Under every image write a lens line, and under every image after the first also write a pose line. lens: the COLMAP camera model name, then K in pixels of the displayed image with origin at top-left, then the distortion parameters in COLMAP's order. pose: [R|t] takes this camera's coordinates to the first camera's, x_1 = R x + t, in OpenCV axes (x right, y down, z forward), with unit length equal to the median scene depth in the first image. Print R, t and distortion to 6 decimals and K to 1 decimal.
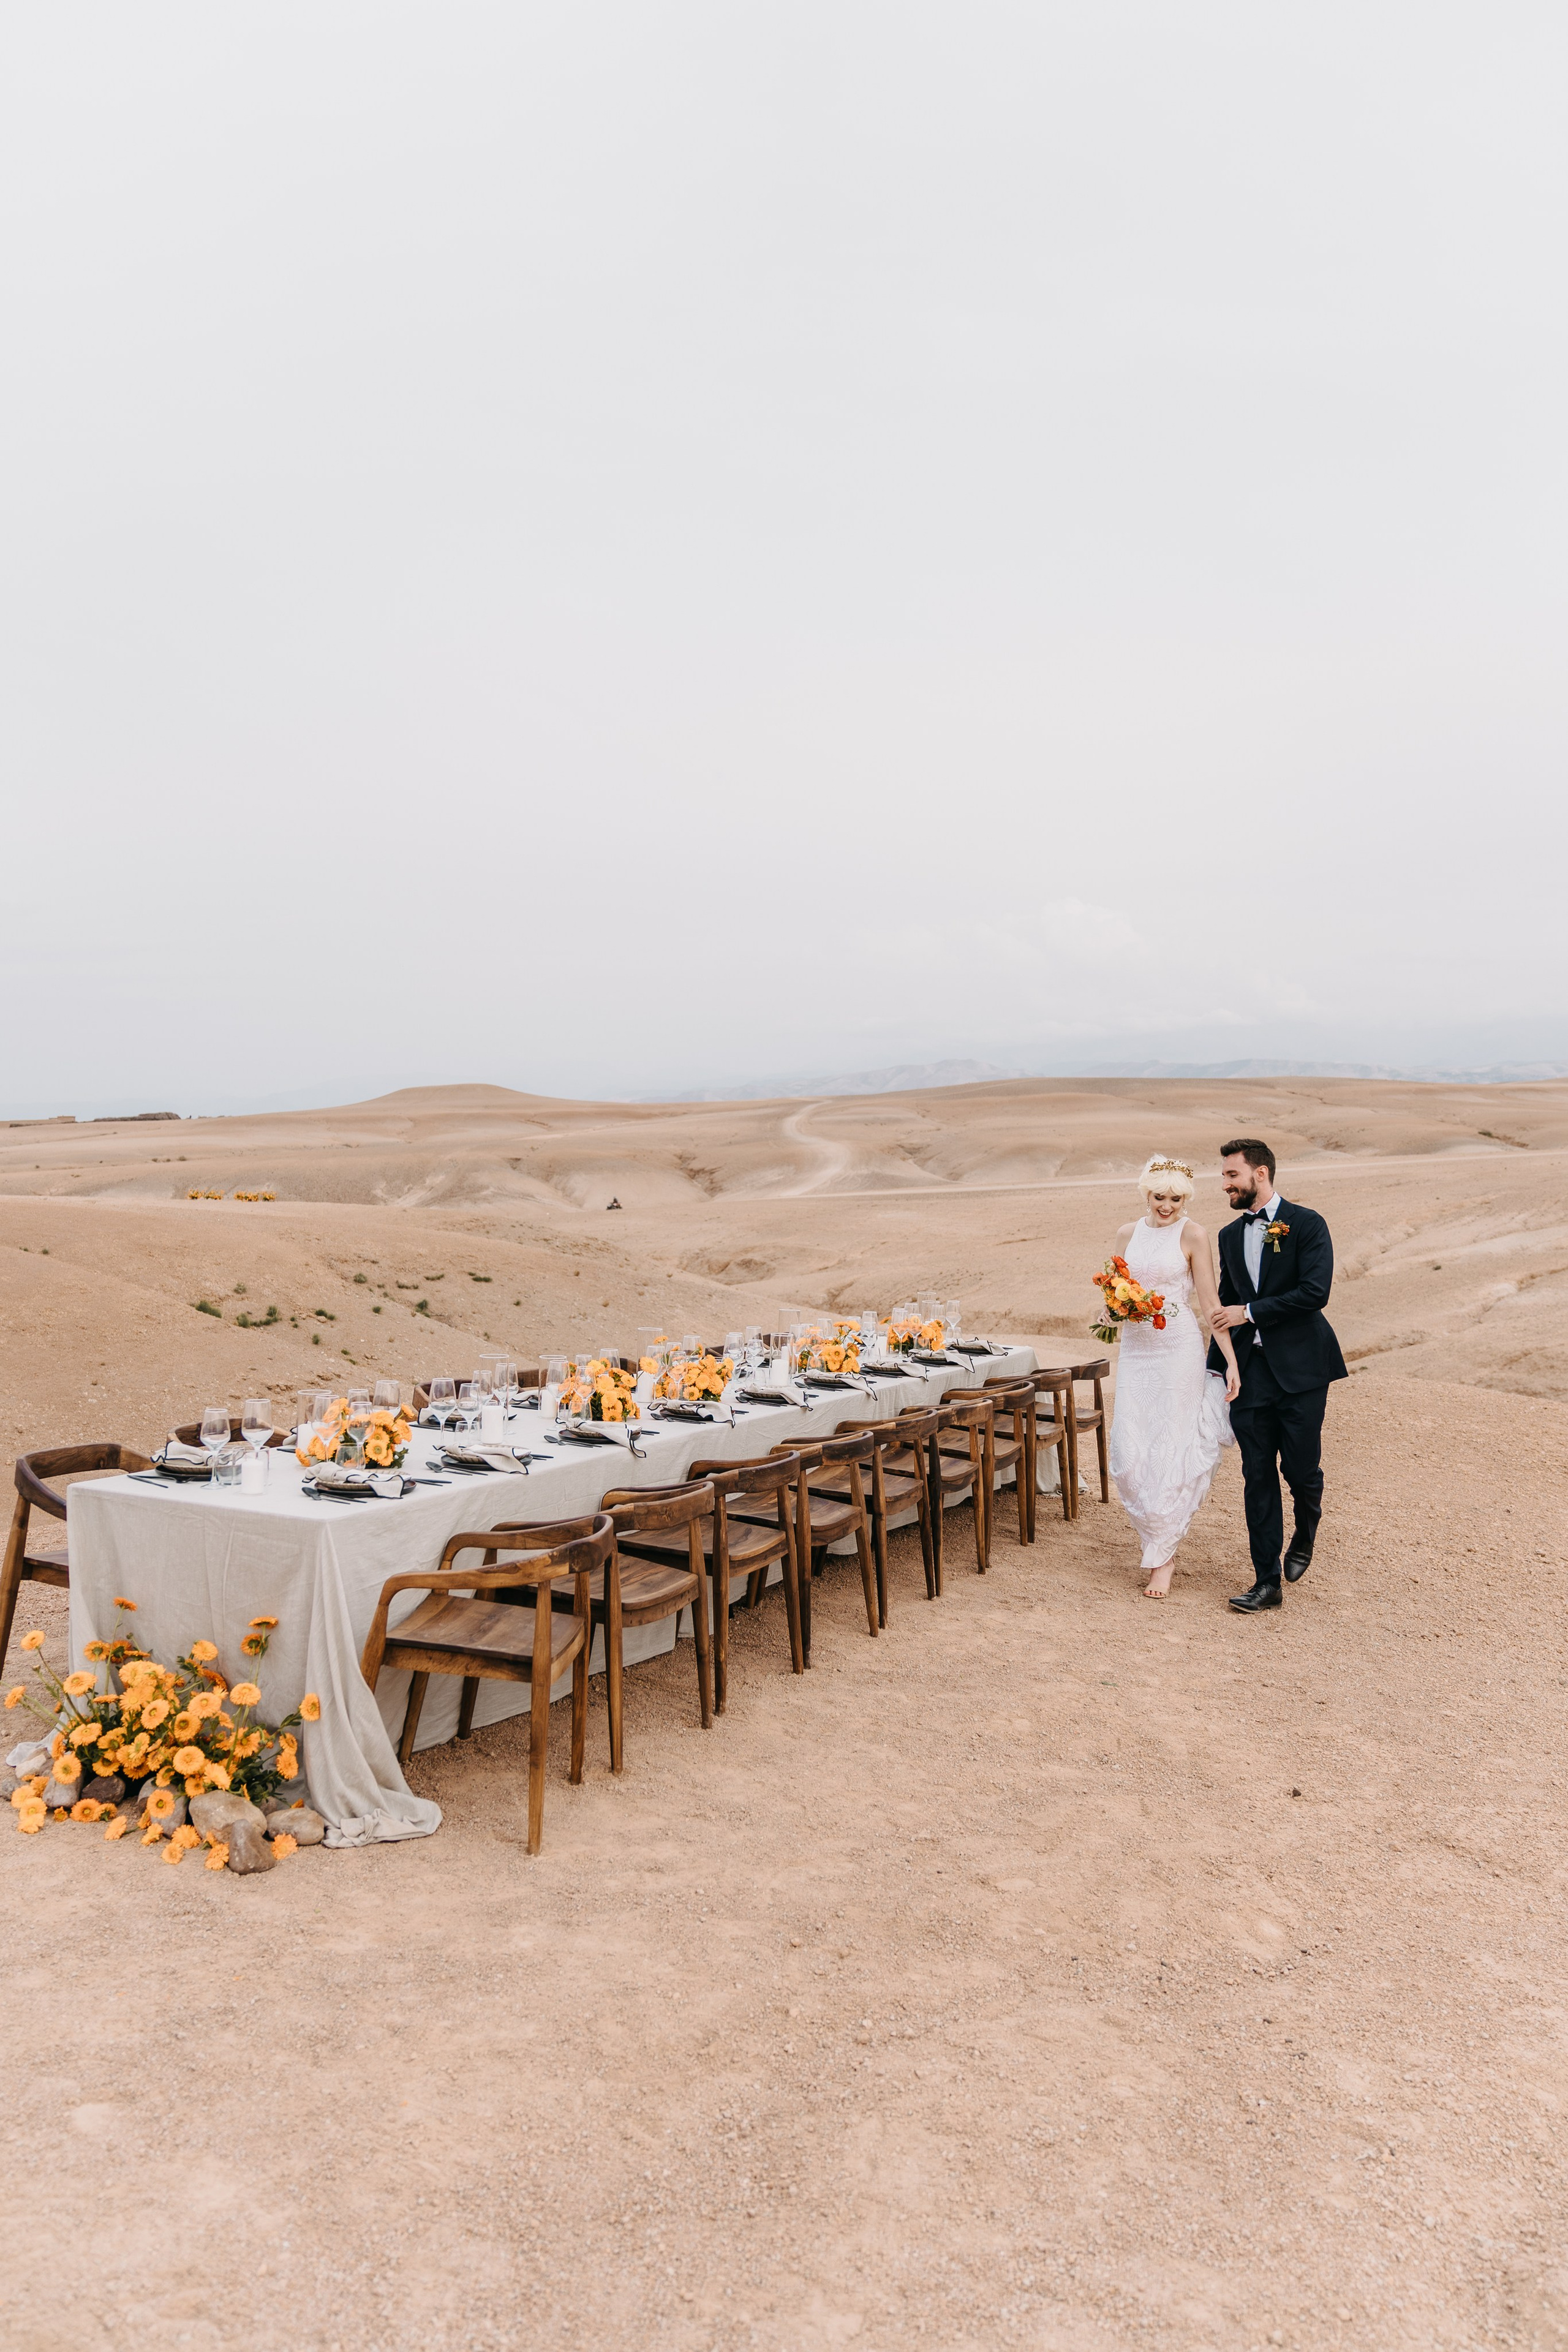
lens RADIAL K [[1777.7, 0, 781.6], [0, 1777.7, 1174.4], [0, 0, 1]] dist [-0.034569, 0.016268]
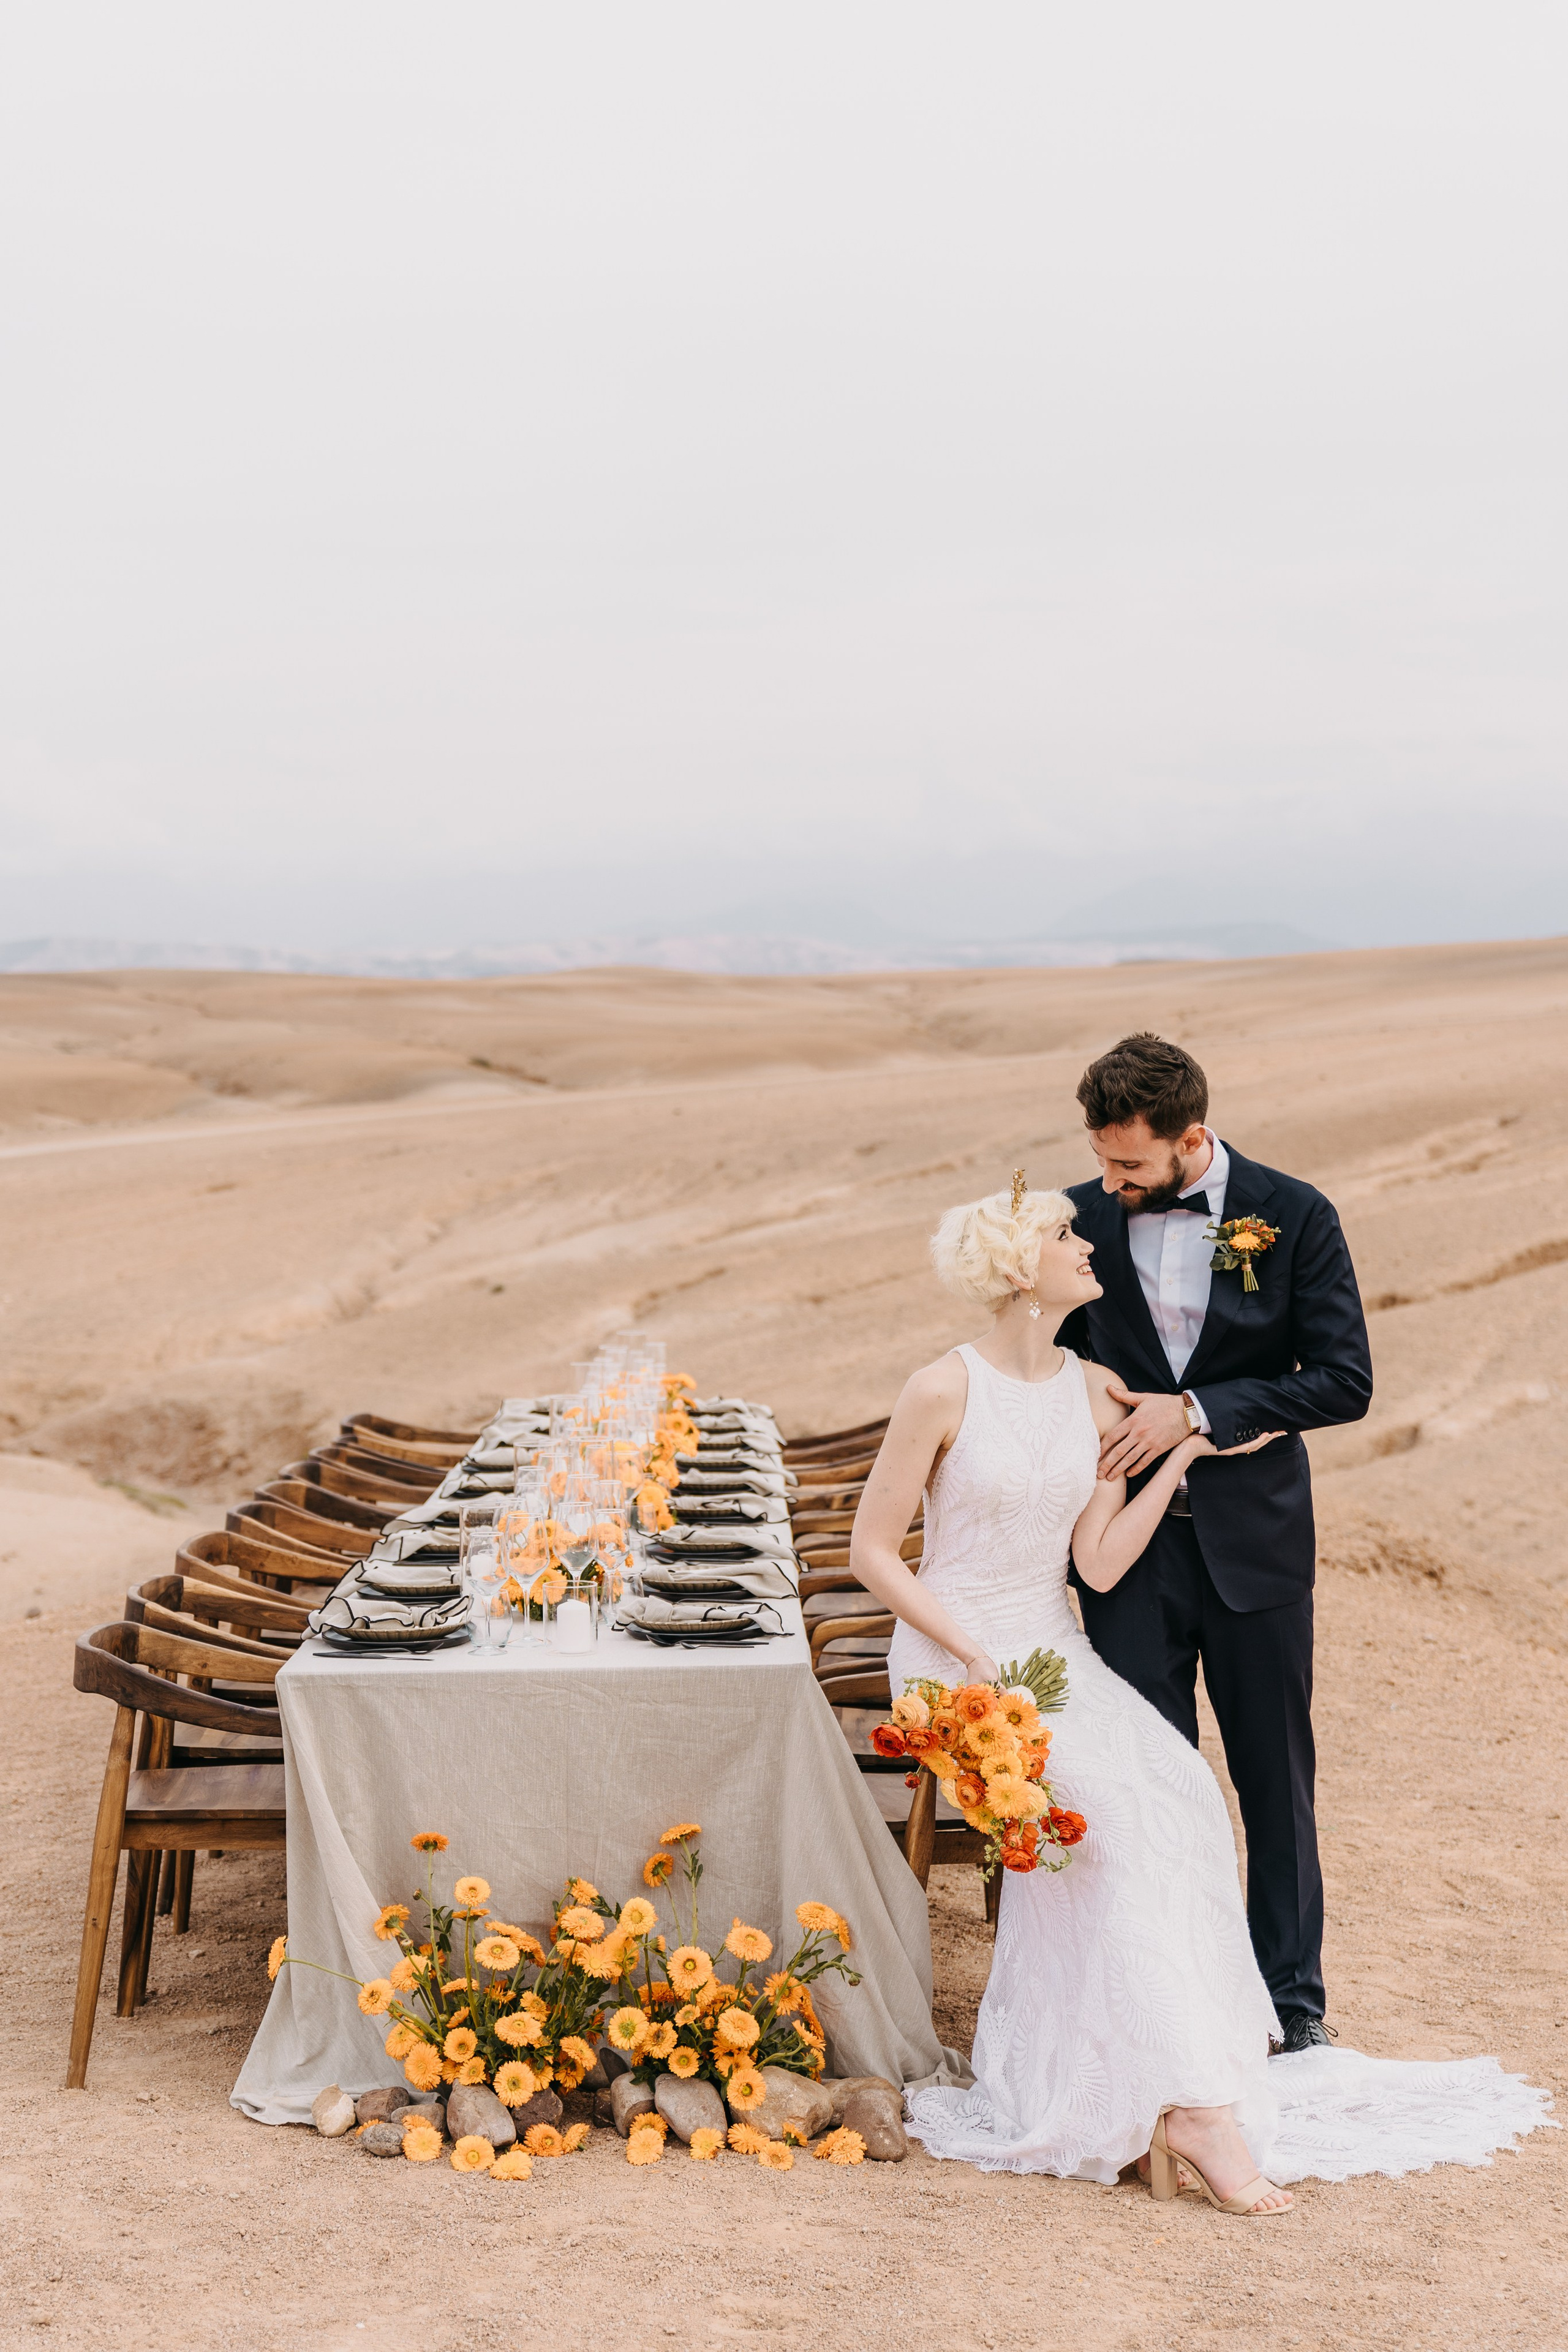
lens RADIAL K [[3201.6, 0, 798.8], [0, 3201.6, 1174.0], [0, 0, 1]] dist [0.020073, -0.022287]
pose [[0.884881, -0.034794, 0.464516, -0.421775], [0.030687, 0.999394, 0.016401, -0.007551], [-0.464805, -0.000259, 0.885413, -0.048565]]
